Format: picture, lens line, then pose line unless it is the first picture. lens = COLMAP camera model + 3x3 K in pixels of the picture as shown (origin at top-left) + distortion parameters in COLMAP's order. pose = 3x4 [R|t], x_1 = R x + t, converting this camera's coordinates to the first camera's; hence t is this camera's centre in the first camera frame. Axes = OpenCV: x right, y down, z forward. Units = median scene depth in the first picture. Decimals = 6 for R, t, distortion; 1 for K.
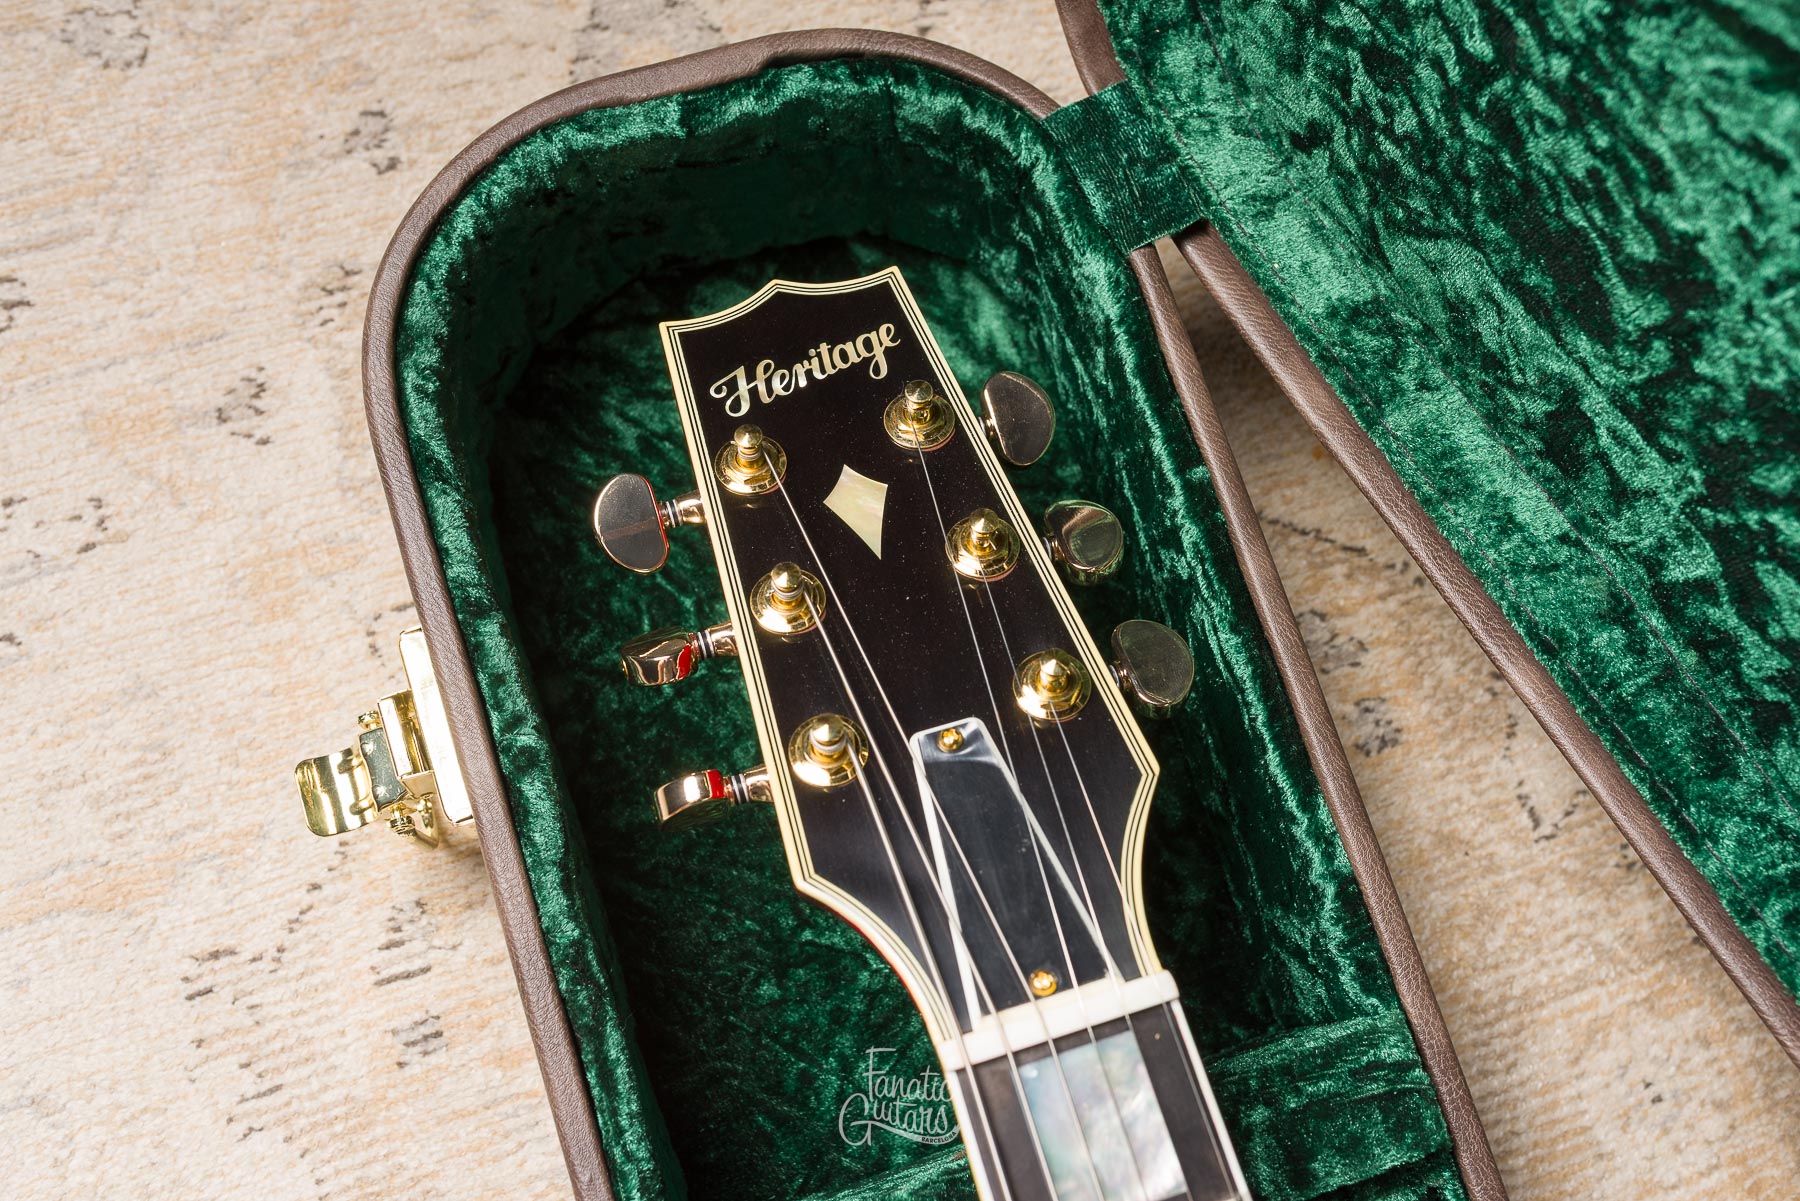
lens RADIAL K [[1764.3, 0, 900.0], [0, 1764.3, 600.5], [0, 0, 1]] dist [0.004474, -0.004877]
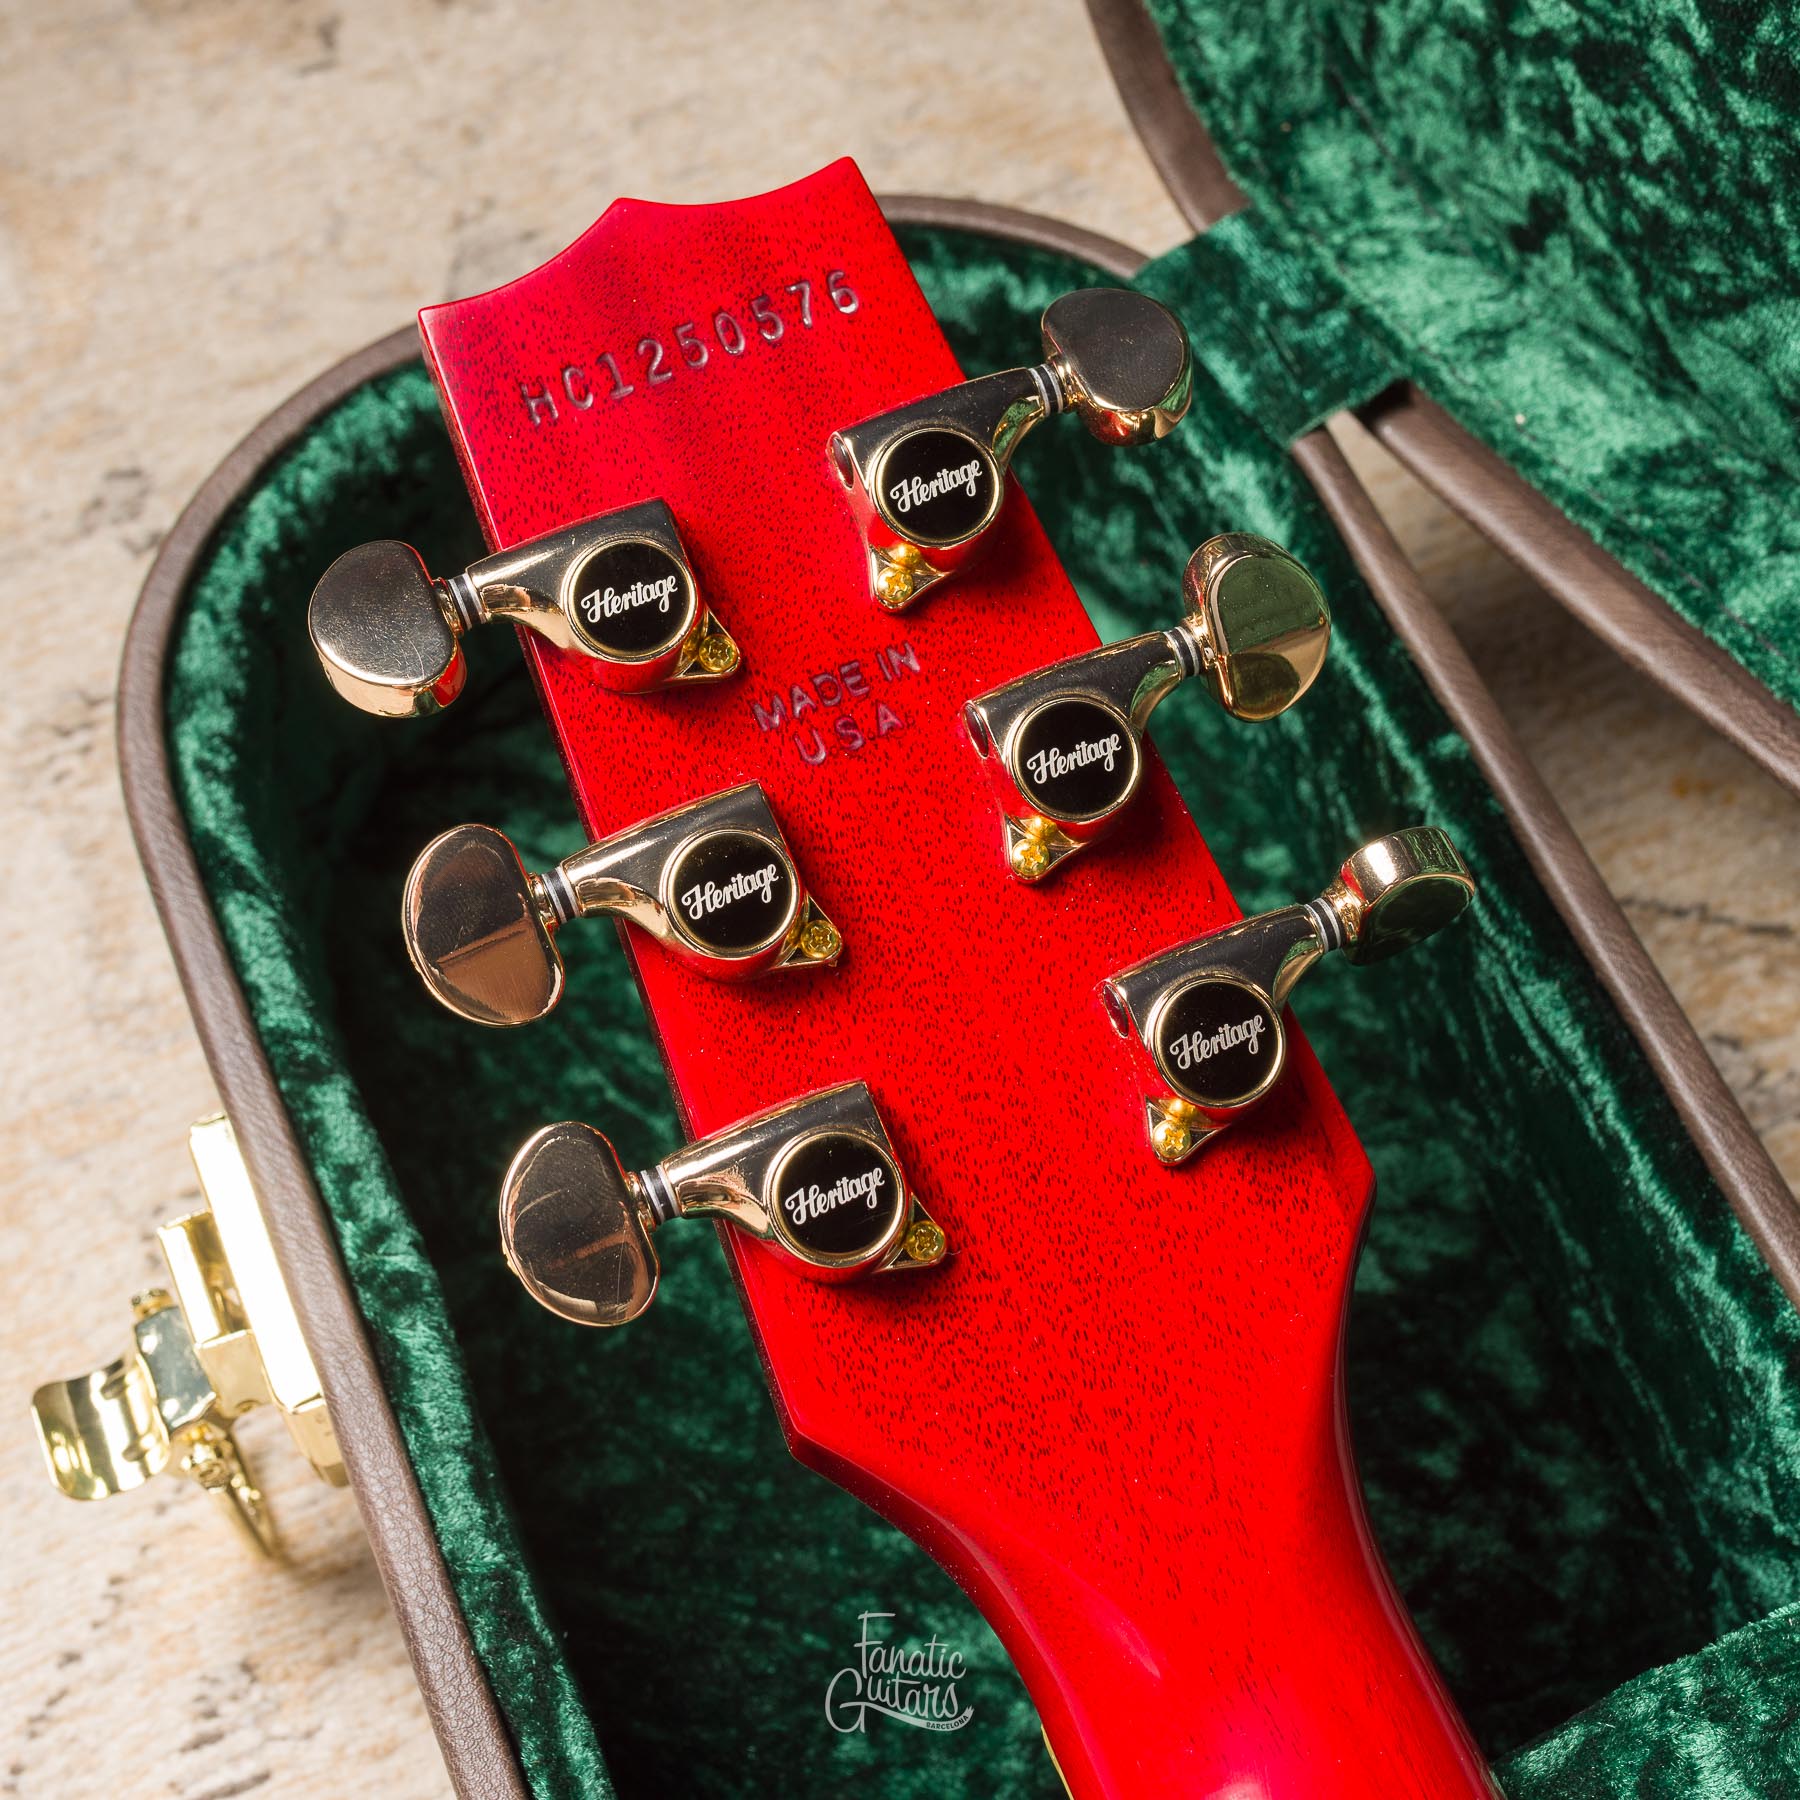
lens RADIAL K [[3260.7, 0, 836.3], [0, 3260.7, 691.4], [0, 0, 1]] dist [-0.012819, 0.067471]
pose [[0.990028, -0.126103, -0.062791, 0.031381], [0.101517, 0.947690, -0.302618, 0.232052], [0.097668, 0.293226, 0.951041, -0.107735]]
